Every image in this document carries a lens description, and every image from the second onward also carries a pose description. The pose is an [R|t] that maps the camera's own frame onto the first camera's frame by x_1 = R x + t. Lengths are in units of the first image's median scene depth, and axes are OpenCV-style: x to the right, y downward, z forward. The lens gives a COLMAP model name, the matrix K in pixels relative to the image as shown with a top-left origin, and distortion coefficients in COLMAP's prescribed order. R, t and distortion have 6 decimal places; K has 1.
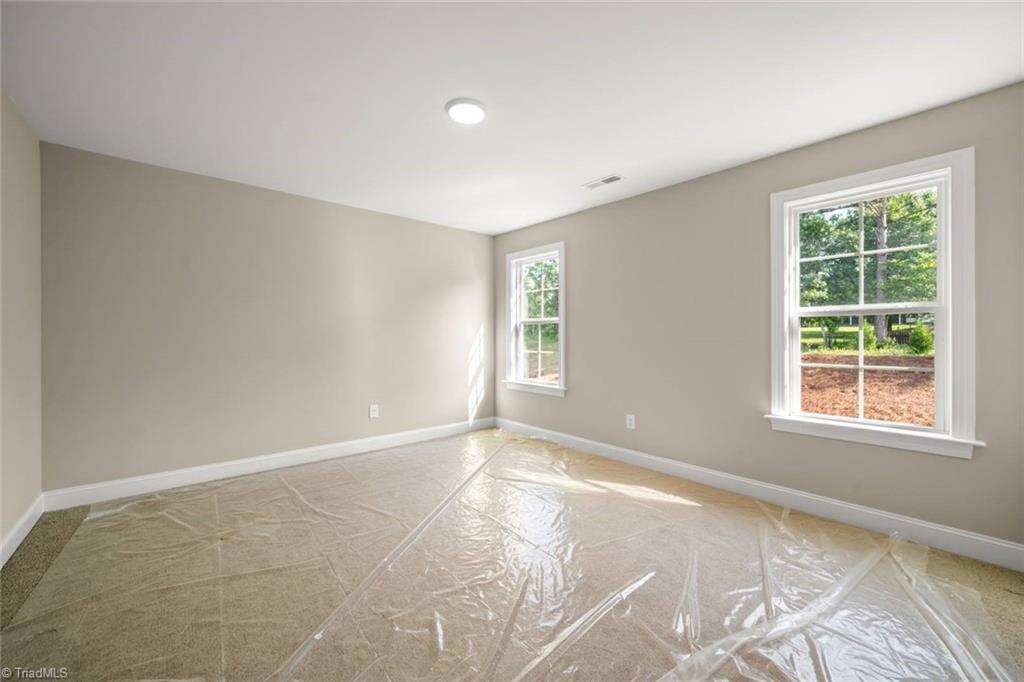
lens RADIAL K [[396.9, 0, 511.8], [0, 396.9, 336.5], [0, 0, 1]] dist [-0.024481, 0.007254]
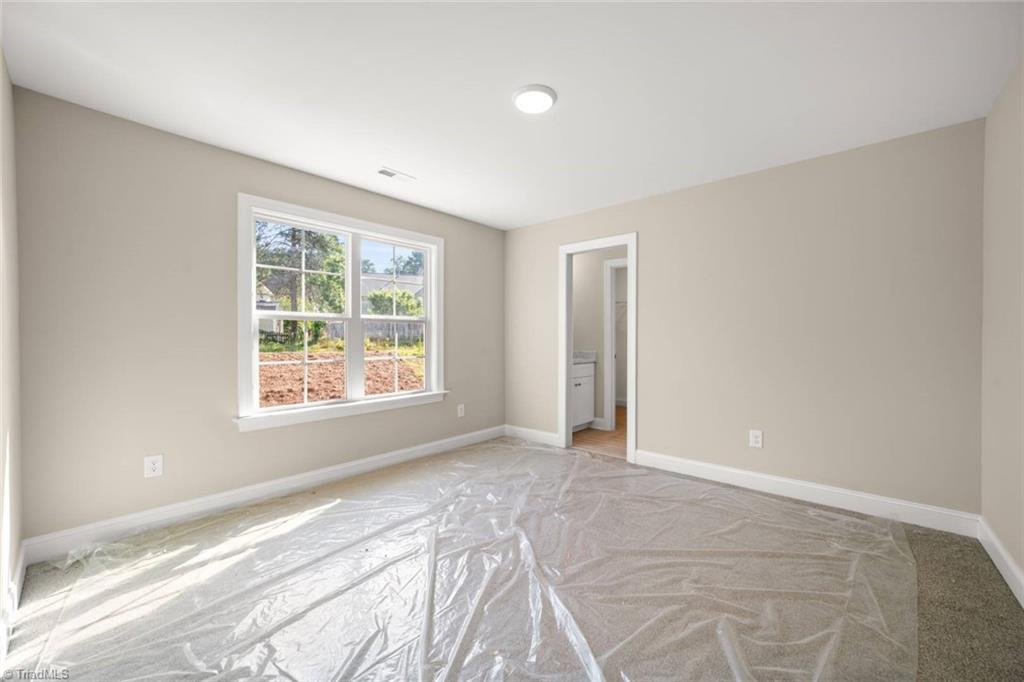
lens RADIAL K [[396.9, 0, 510.1], [0, 396.9, 339.6], [0, 0, 1]] dist [-0.024481, 0.007254]
pose [[-0.132305, -0.006326, 0.991189, -0.639972], [0.001666, 0.999977, 0.006605, -0.000744], [-0.991208, 0.002525, -0.132291, 0.741344]]
